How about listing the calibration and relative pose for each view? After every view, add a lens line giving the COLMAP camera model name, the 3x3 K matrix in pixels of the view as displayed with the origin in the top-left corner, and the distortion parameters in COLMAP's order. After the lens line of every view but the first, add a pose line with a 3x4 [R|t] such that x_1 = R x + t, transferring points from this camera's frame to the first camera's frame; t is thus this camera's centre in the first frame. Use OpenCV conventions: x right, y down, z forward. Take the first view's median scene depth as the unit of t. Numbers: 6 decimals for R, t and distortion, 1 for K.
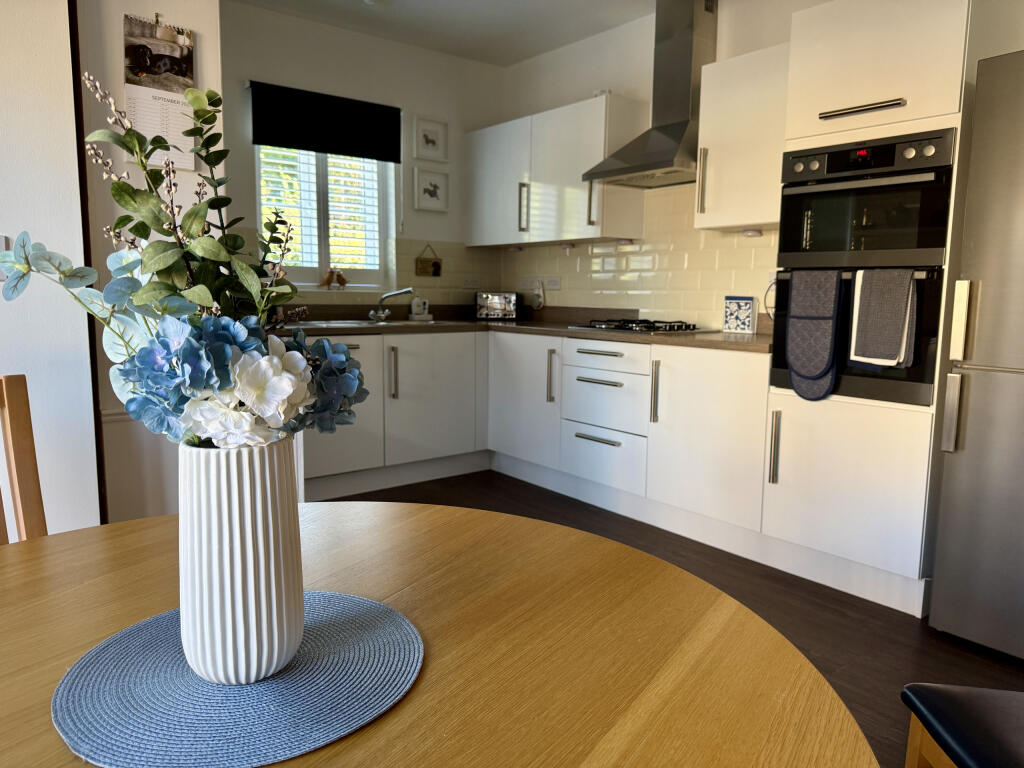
lens RADIAL K [[727.9, 0, 517.2], [0, 727.9, 384.2], [0, 0, 1]] dist [0.055881, -0.017778]
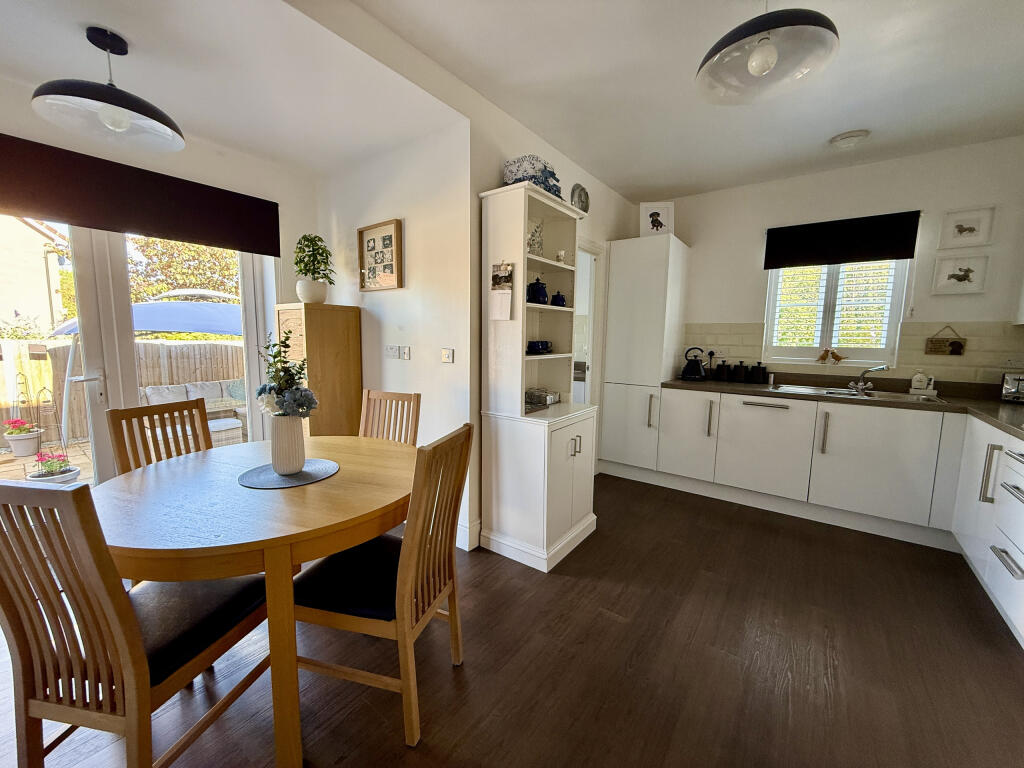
lens RADIAL K [[408.7, 0, 509.4], [0, 408.7, 385.1], [0, 0, 1]] dist [0.000172, 0.001136]
pose [[0.258259, 0.103528, -0.960513, 0.331456], [-0.136476, 0.988180, 0.069815, -0.065296], [0.956387, 0.113057, 0.269335, 0.253894]]
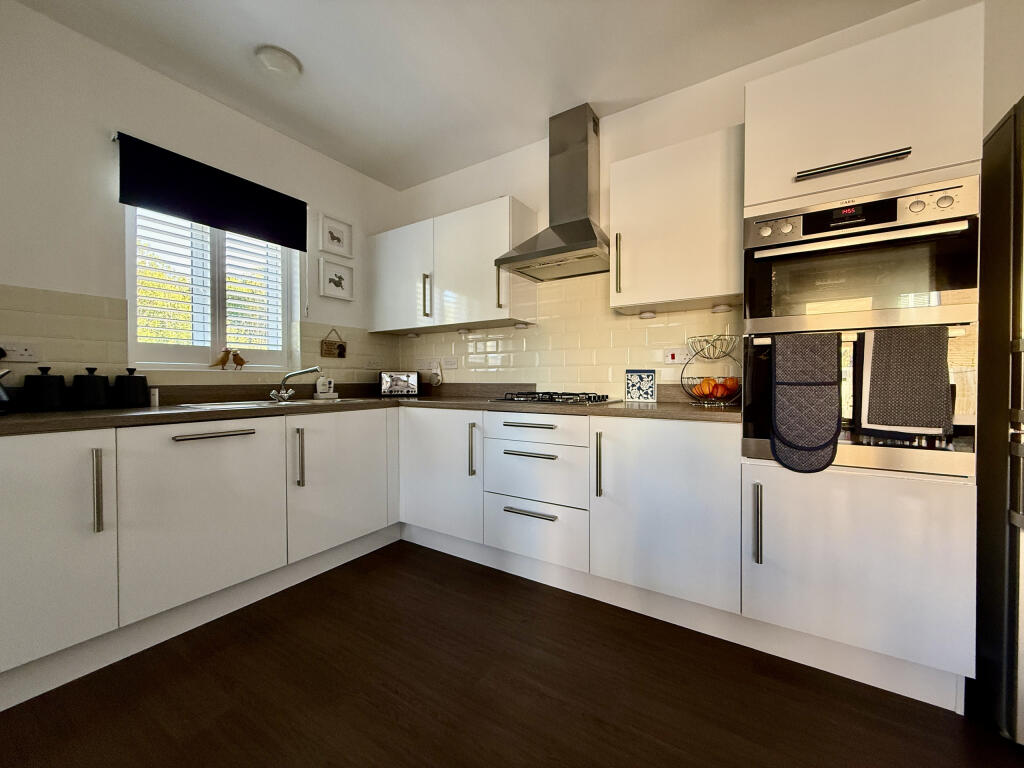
lens RADIAL K [[408.7, 0, 510.4], [0, 408.7, 384.3], [0, 0, 1]] dist [0.000172, 0.001136]
pose [[0.949012, -0.017712, 0.314742, -0.071698], [0.053553, 0.992966, -0.105595, -0.034312], [-0.310658, 0.117066, 0.943285, 0.391234]]
